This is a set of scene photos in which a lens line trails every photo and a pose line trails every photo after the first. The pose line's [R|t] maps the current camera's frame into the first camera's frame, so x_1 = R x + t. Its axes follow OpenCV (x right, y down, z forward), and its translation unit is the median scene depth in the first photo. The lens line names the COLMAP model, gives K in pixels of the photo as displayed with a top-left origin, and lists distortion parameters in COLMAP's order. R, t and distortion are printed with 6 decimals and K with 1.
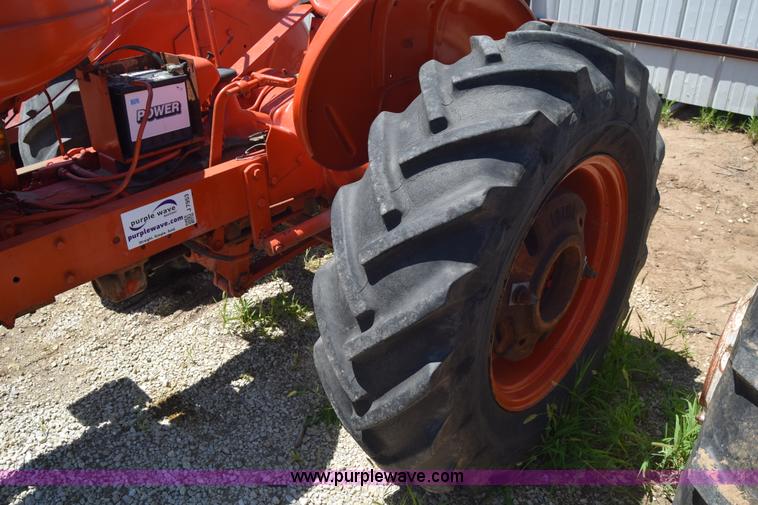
lens RADIAL K [[647.1, 0, 382.5], [0, 647.1, 252.8], [0, 0, 1]] dist [-0.082388, -0.001576]
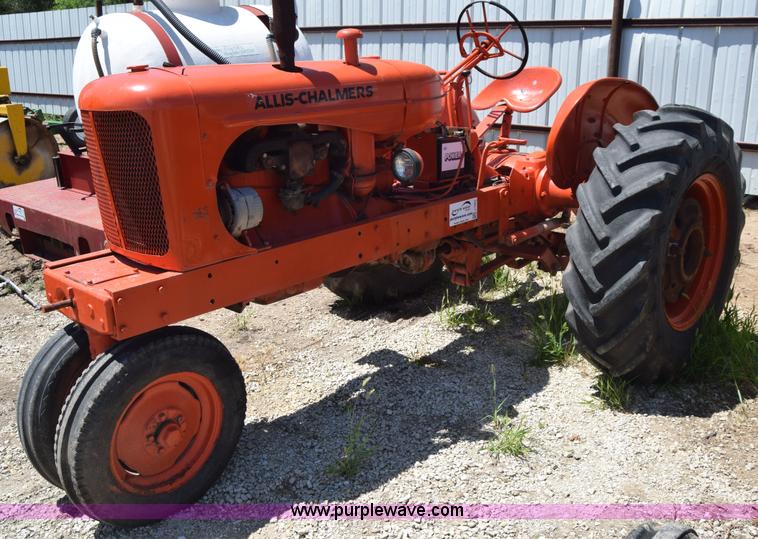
lens RADIAL K [[764.3, 0, 374.4], [0, 764.3, 268.7], [0, 0, 1]] dist [-0.056541, 0.000000]
pose [[0.999628, -0.007607, -0.026208, -0.536186], [0.001811, 0.976744, -0.214399, 0.545293], [0.027230, 0.214272, 0.976394, -1.007937]]
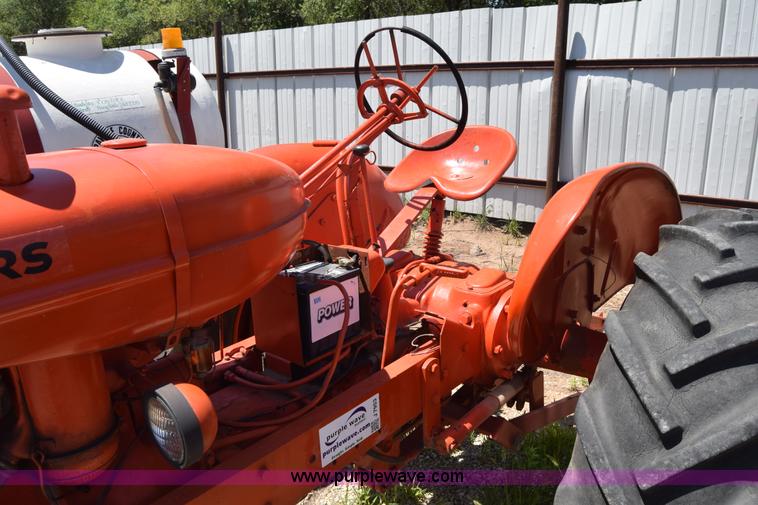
lens RADIAL K [[595.3, 0, 379.9], [0, 595.3, 258.2], [0, 0, 1]] dist [-0.094072, 0.034208]
pose [[0.999057, -0.032826, 0.028420, -0.322051], [0.038134, 0.976344, -0.212835, -0.109408], [-0.020761, 0.213718, 0.976675, 0.130857]]
